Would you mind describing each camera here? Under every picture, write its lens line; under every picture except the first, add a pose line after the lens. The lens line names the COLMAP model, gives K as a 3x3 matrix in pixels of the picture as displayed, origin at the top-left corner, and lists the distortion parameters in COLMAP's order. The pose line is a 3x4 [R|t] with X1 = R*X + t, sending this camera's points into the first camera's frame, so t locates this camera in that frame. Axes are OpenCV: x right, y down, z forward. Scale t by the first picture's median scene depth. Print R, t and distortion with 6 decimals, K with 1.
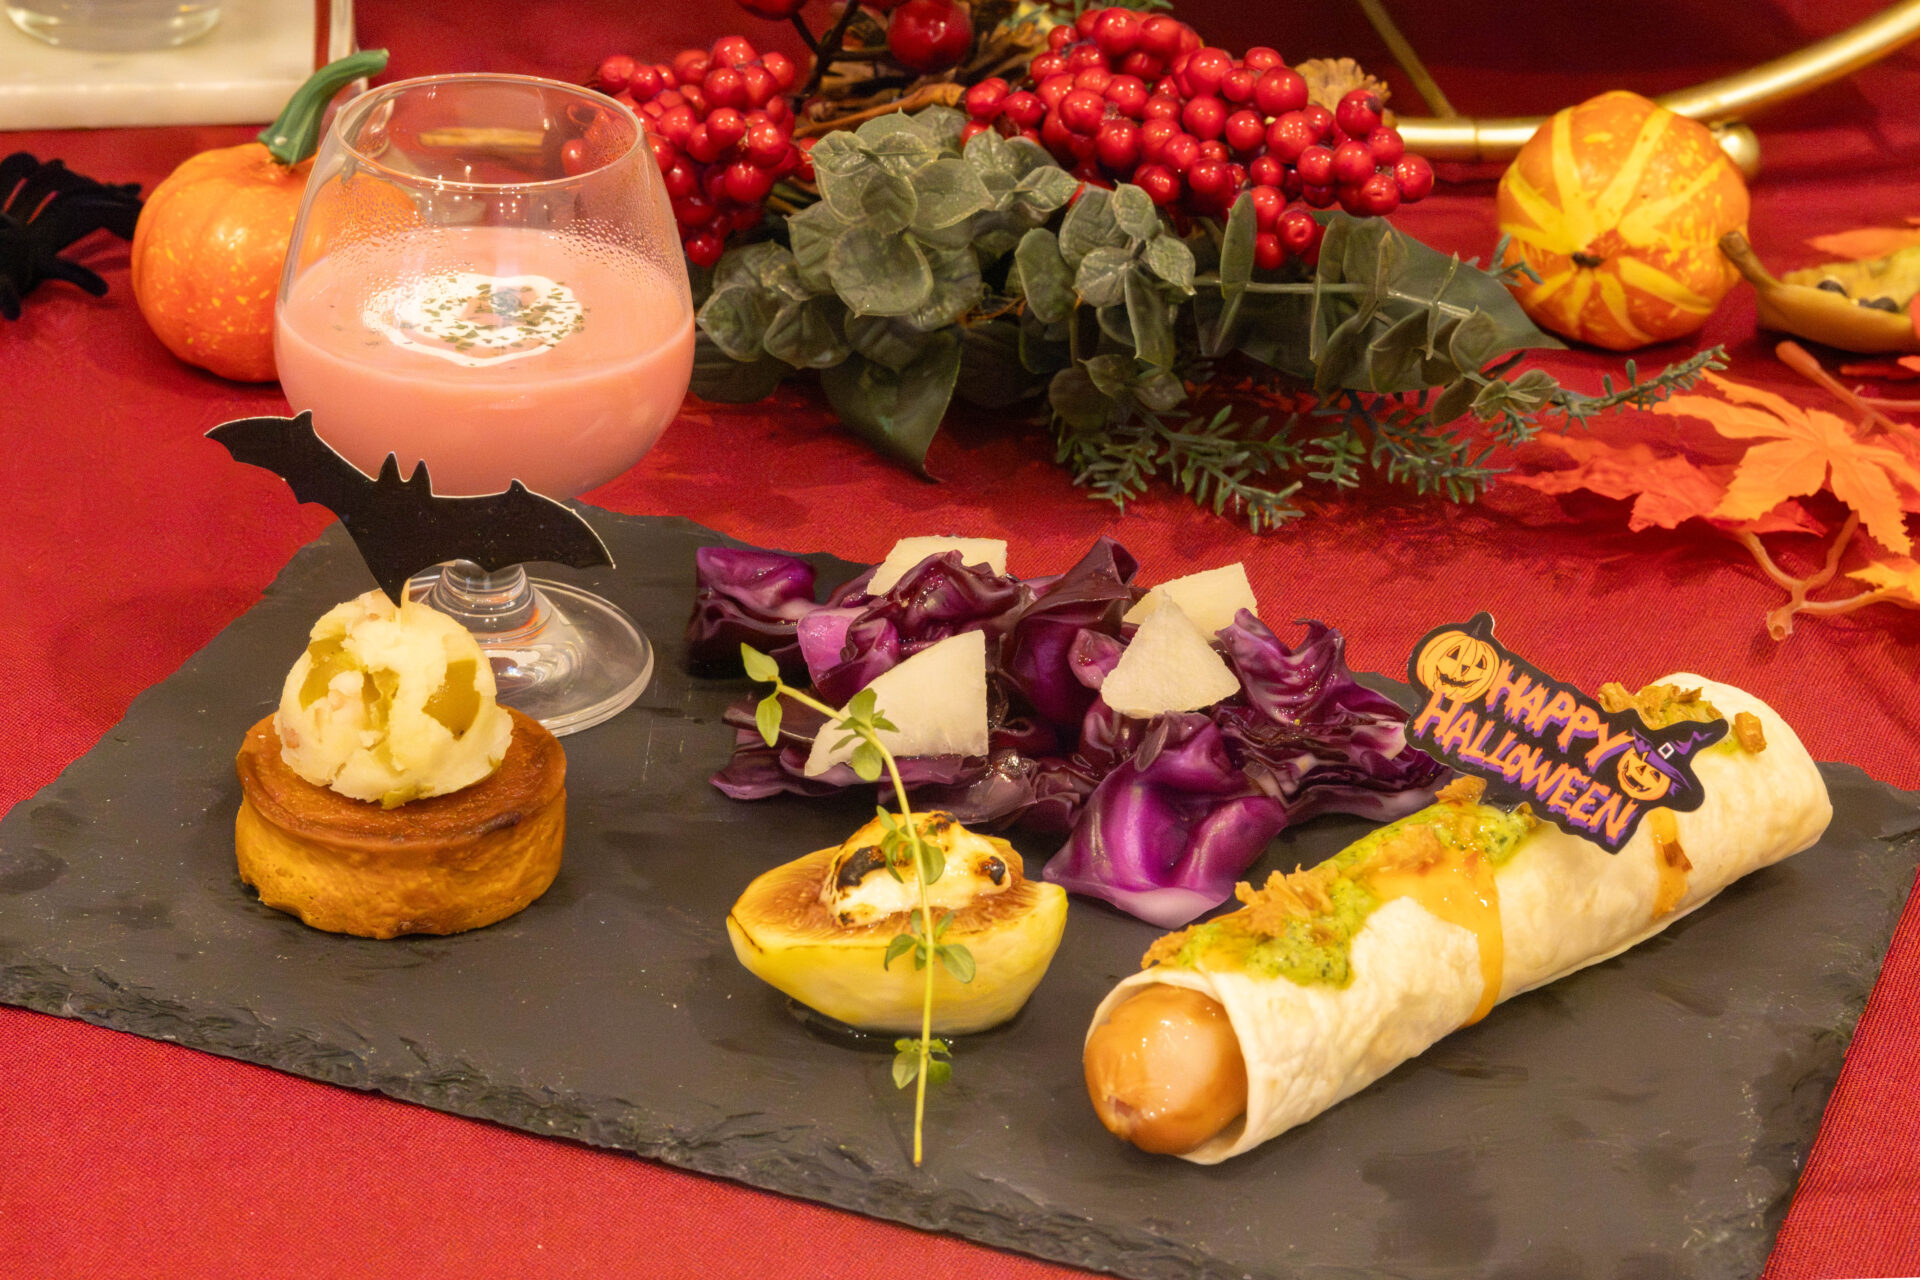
lens RADIAL K [[4750.1, 0, 960.0], [0, 4750.1, 640.0], [0, 0, 1]] dist [0.001907, -0.525621]
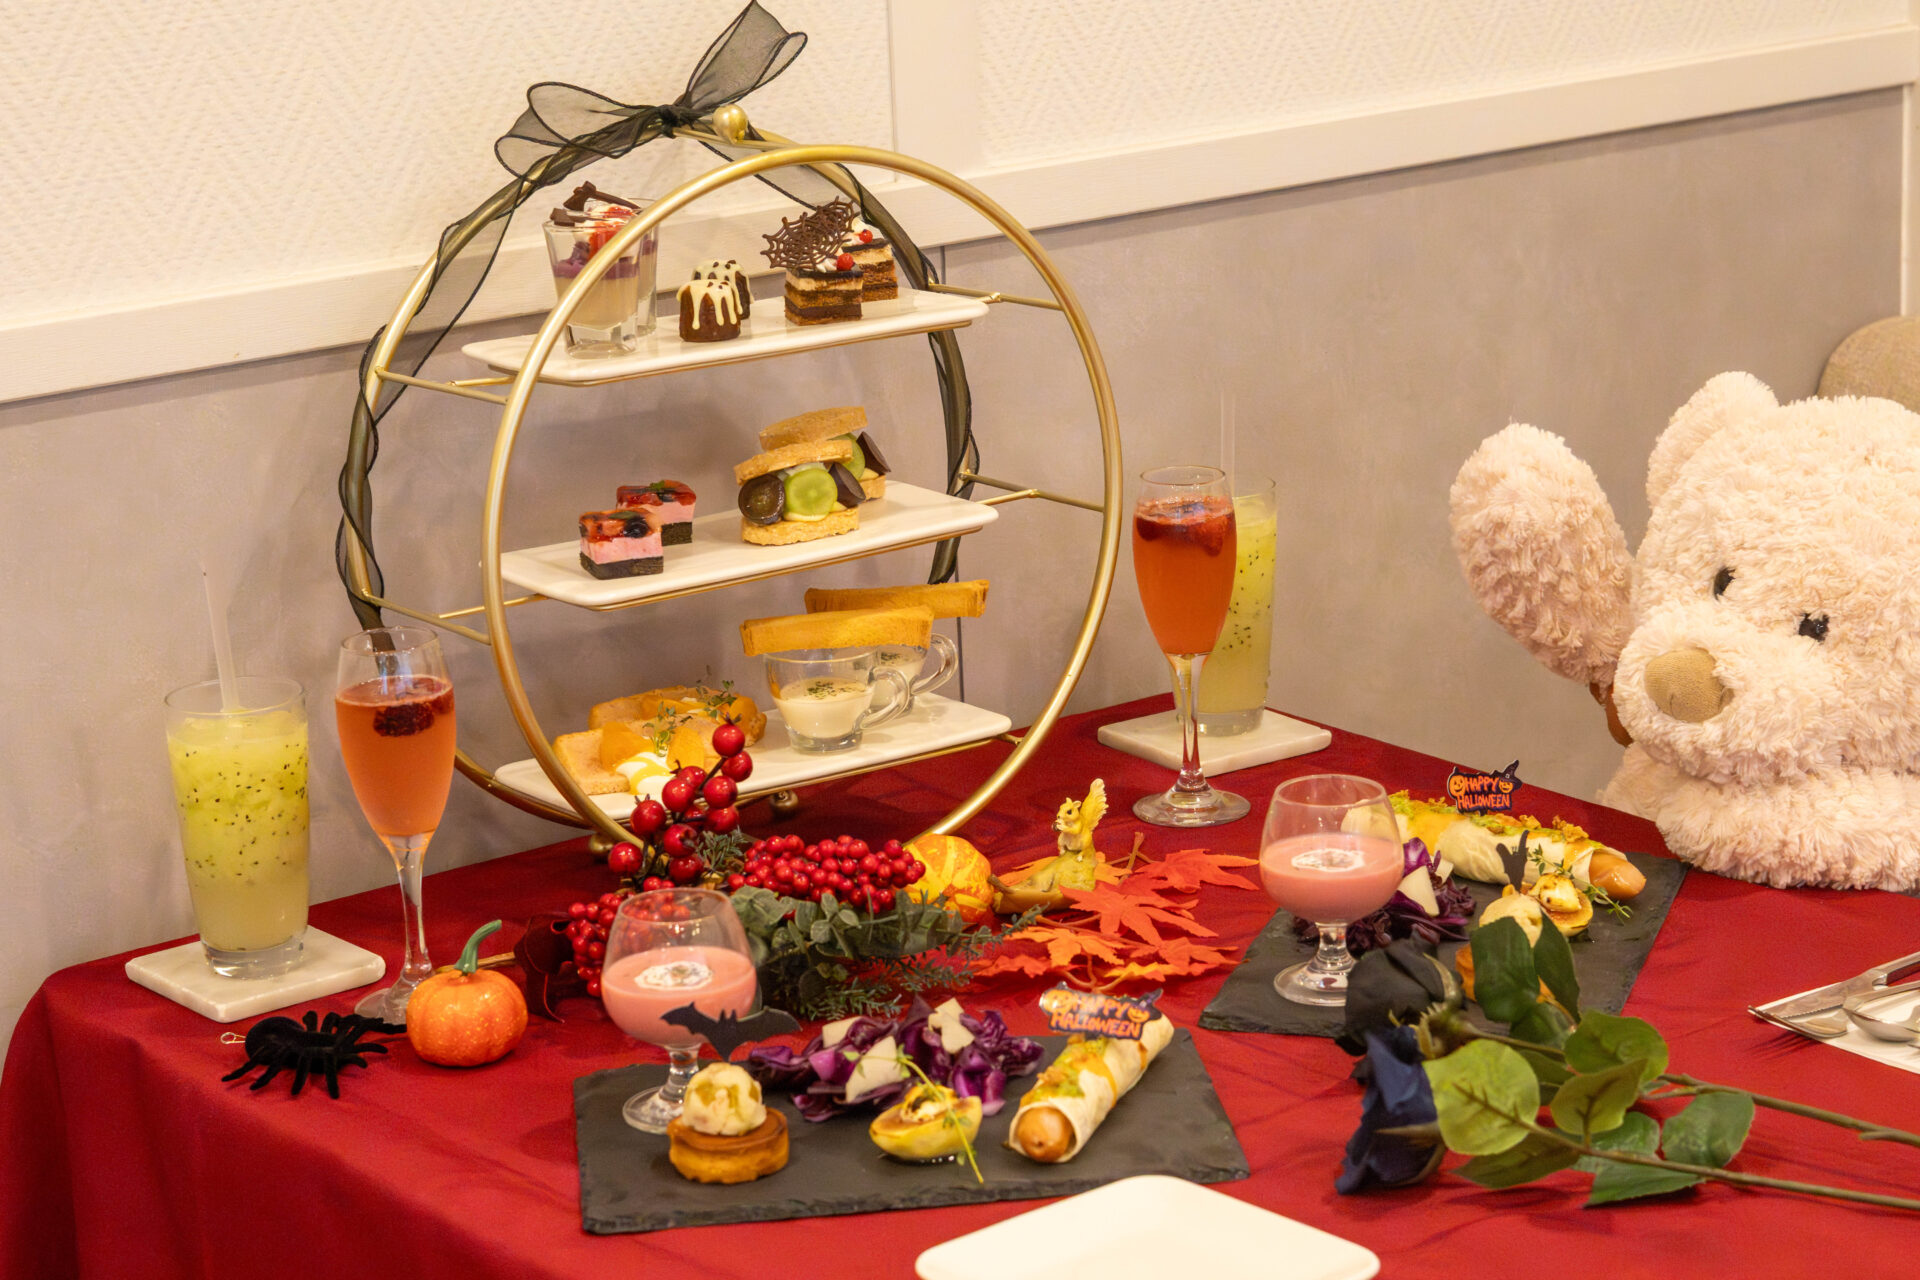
lens RADIAL K [[4360.4, 0, 1029.6], [0, 4360.4, 639.6], [0, 0, 1]] dist [0.001711, -0.130969]
pose [[0.891329, -0.200604, 0.406559, -0.953580], [0.280560, 0.948500, -0.147084, 0.183415], [-0.356115, 0.245164, 0.901708, -1.455096]]
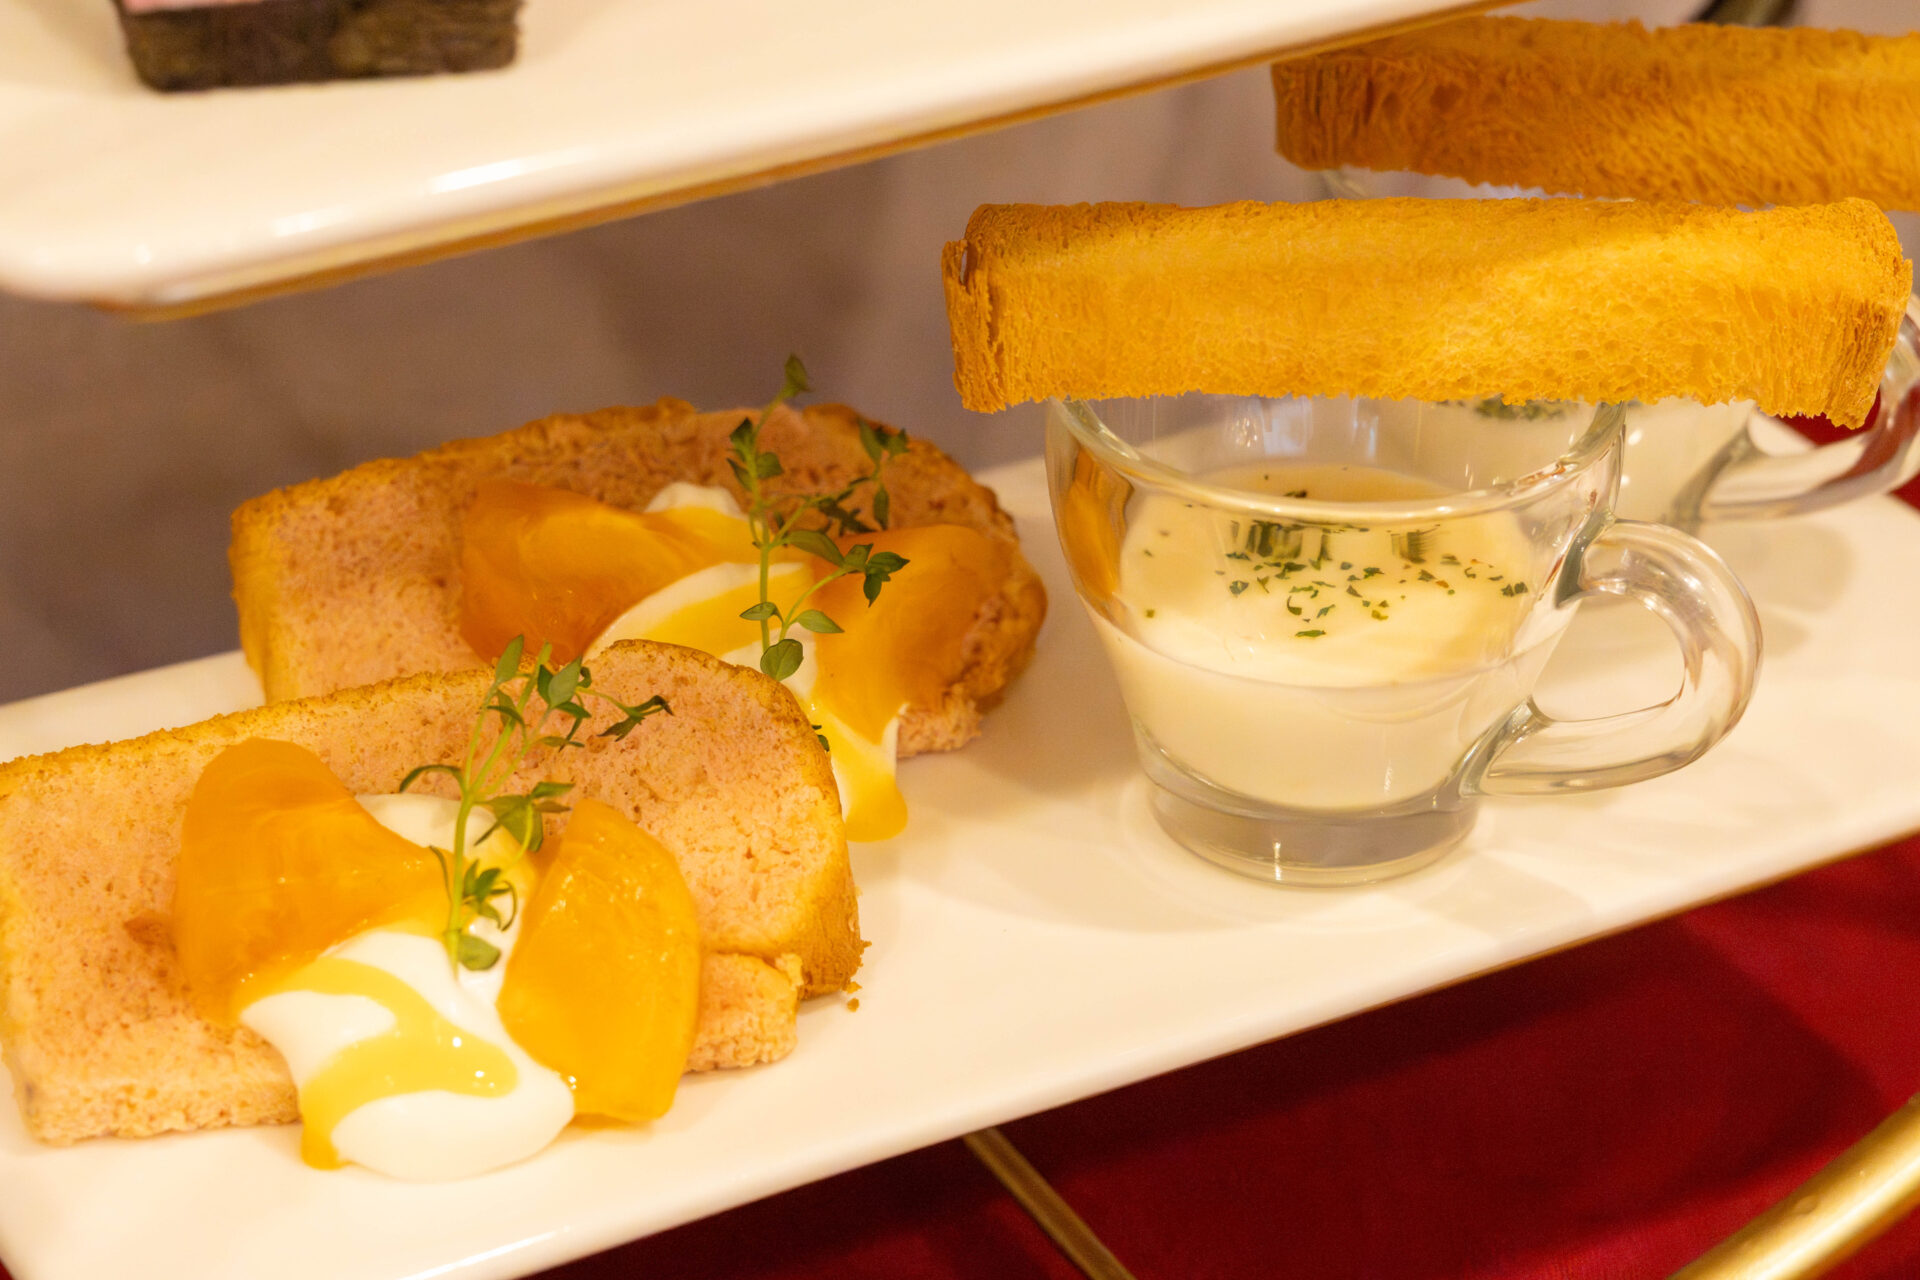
lens RADIAL K [[4750.1, 0, 960.0], [0, 4750.1, 640.0], [0, 0, 1]] dist [0.001907, -0.525621]
pose [[0.943463, -0.205235, 0.260300, -0.056400], [0.187345, 0.977972, 0.092049, -0.350987], [-0.273458, -0.038079, 0.961130, 0.769171]]
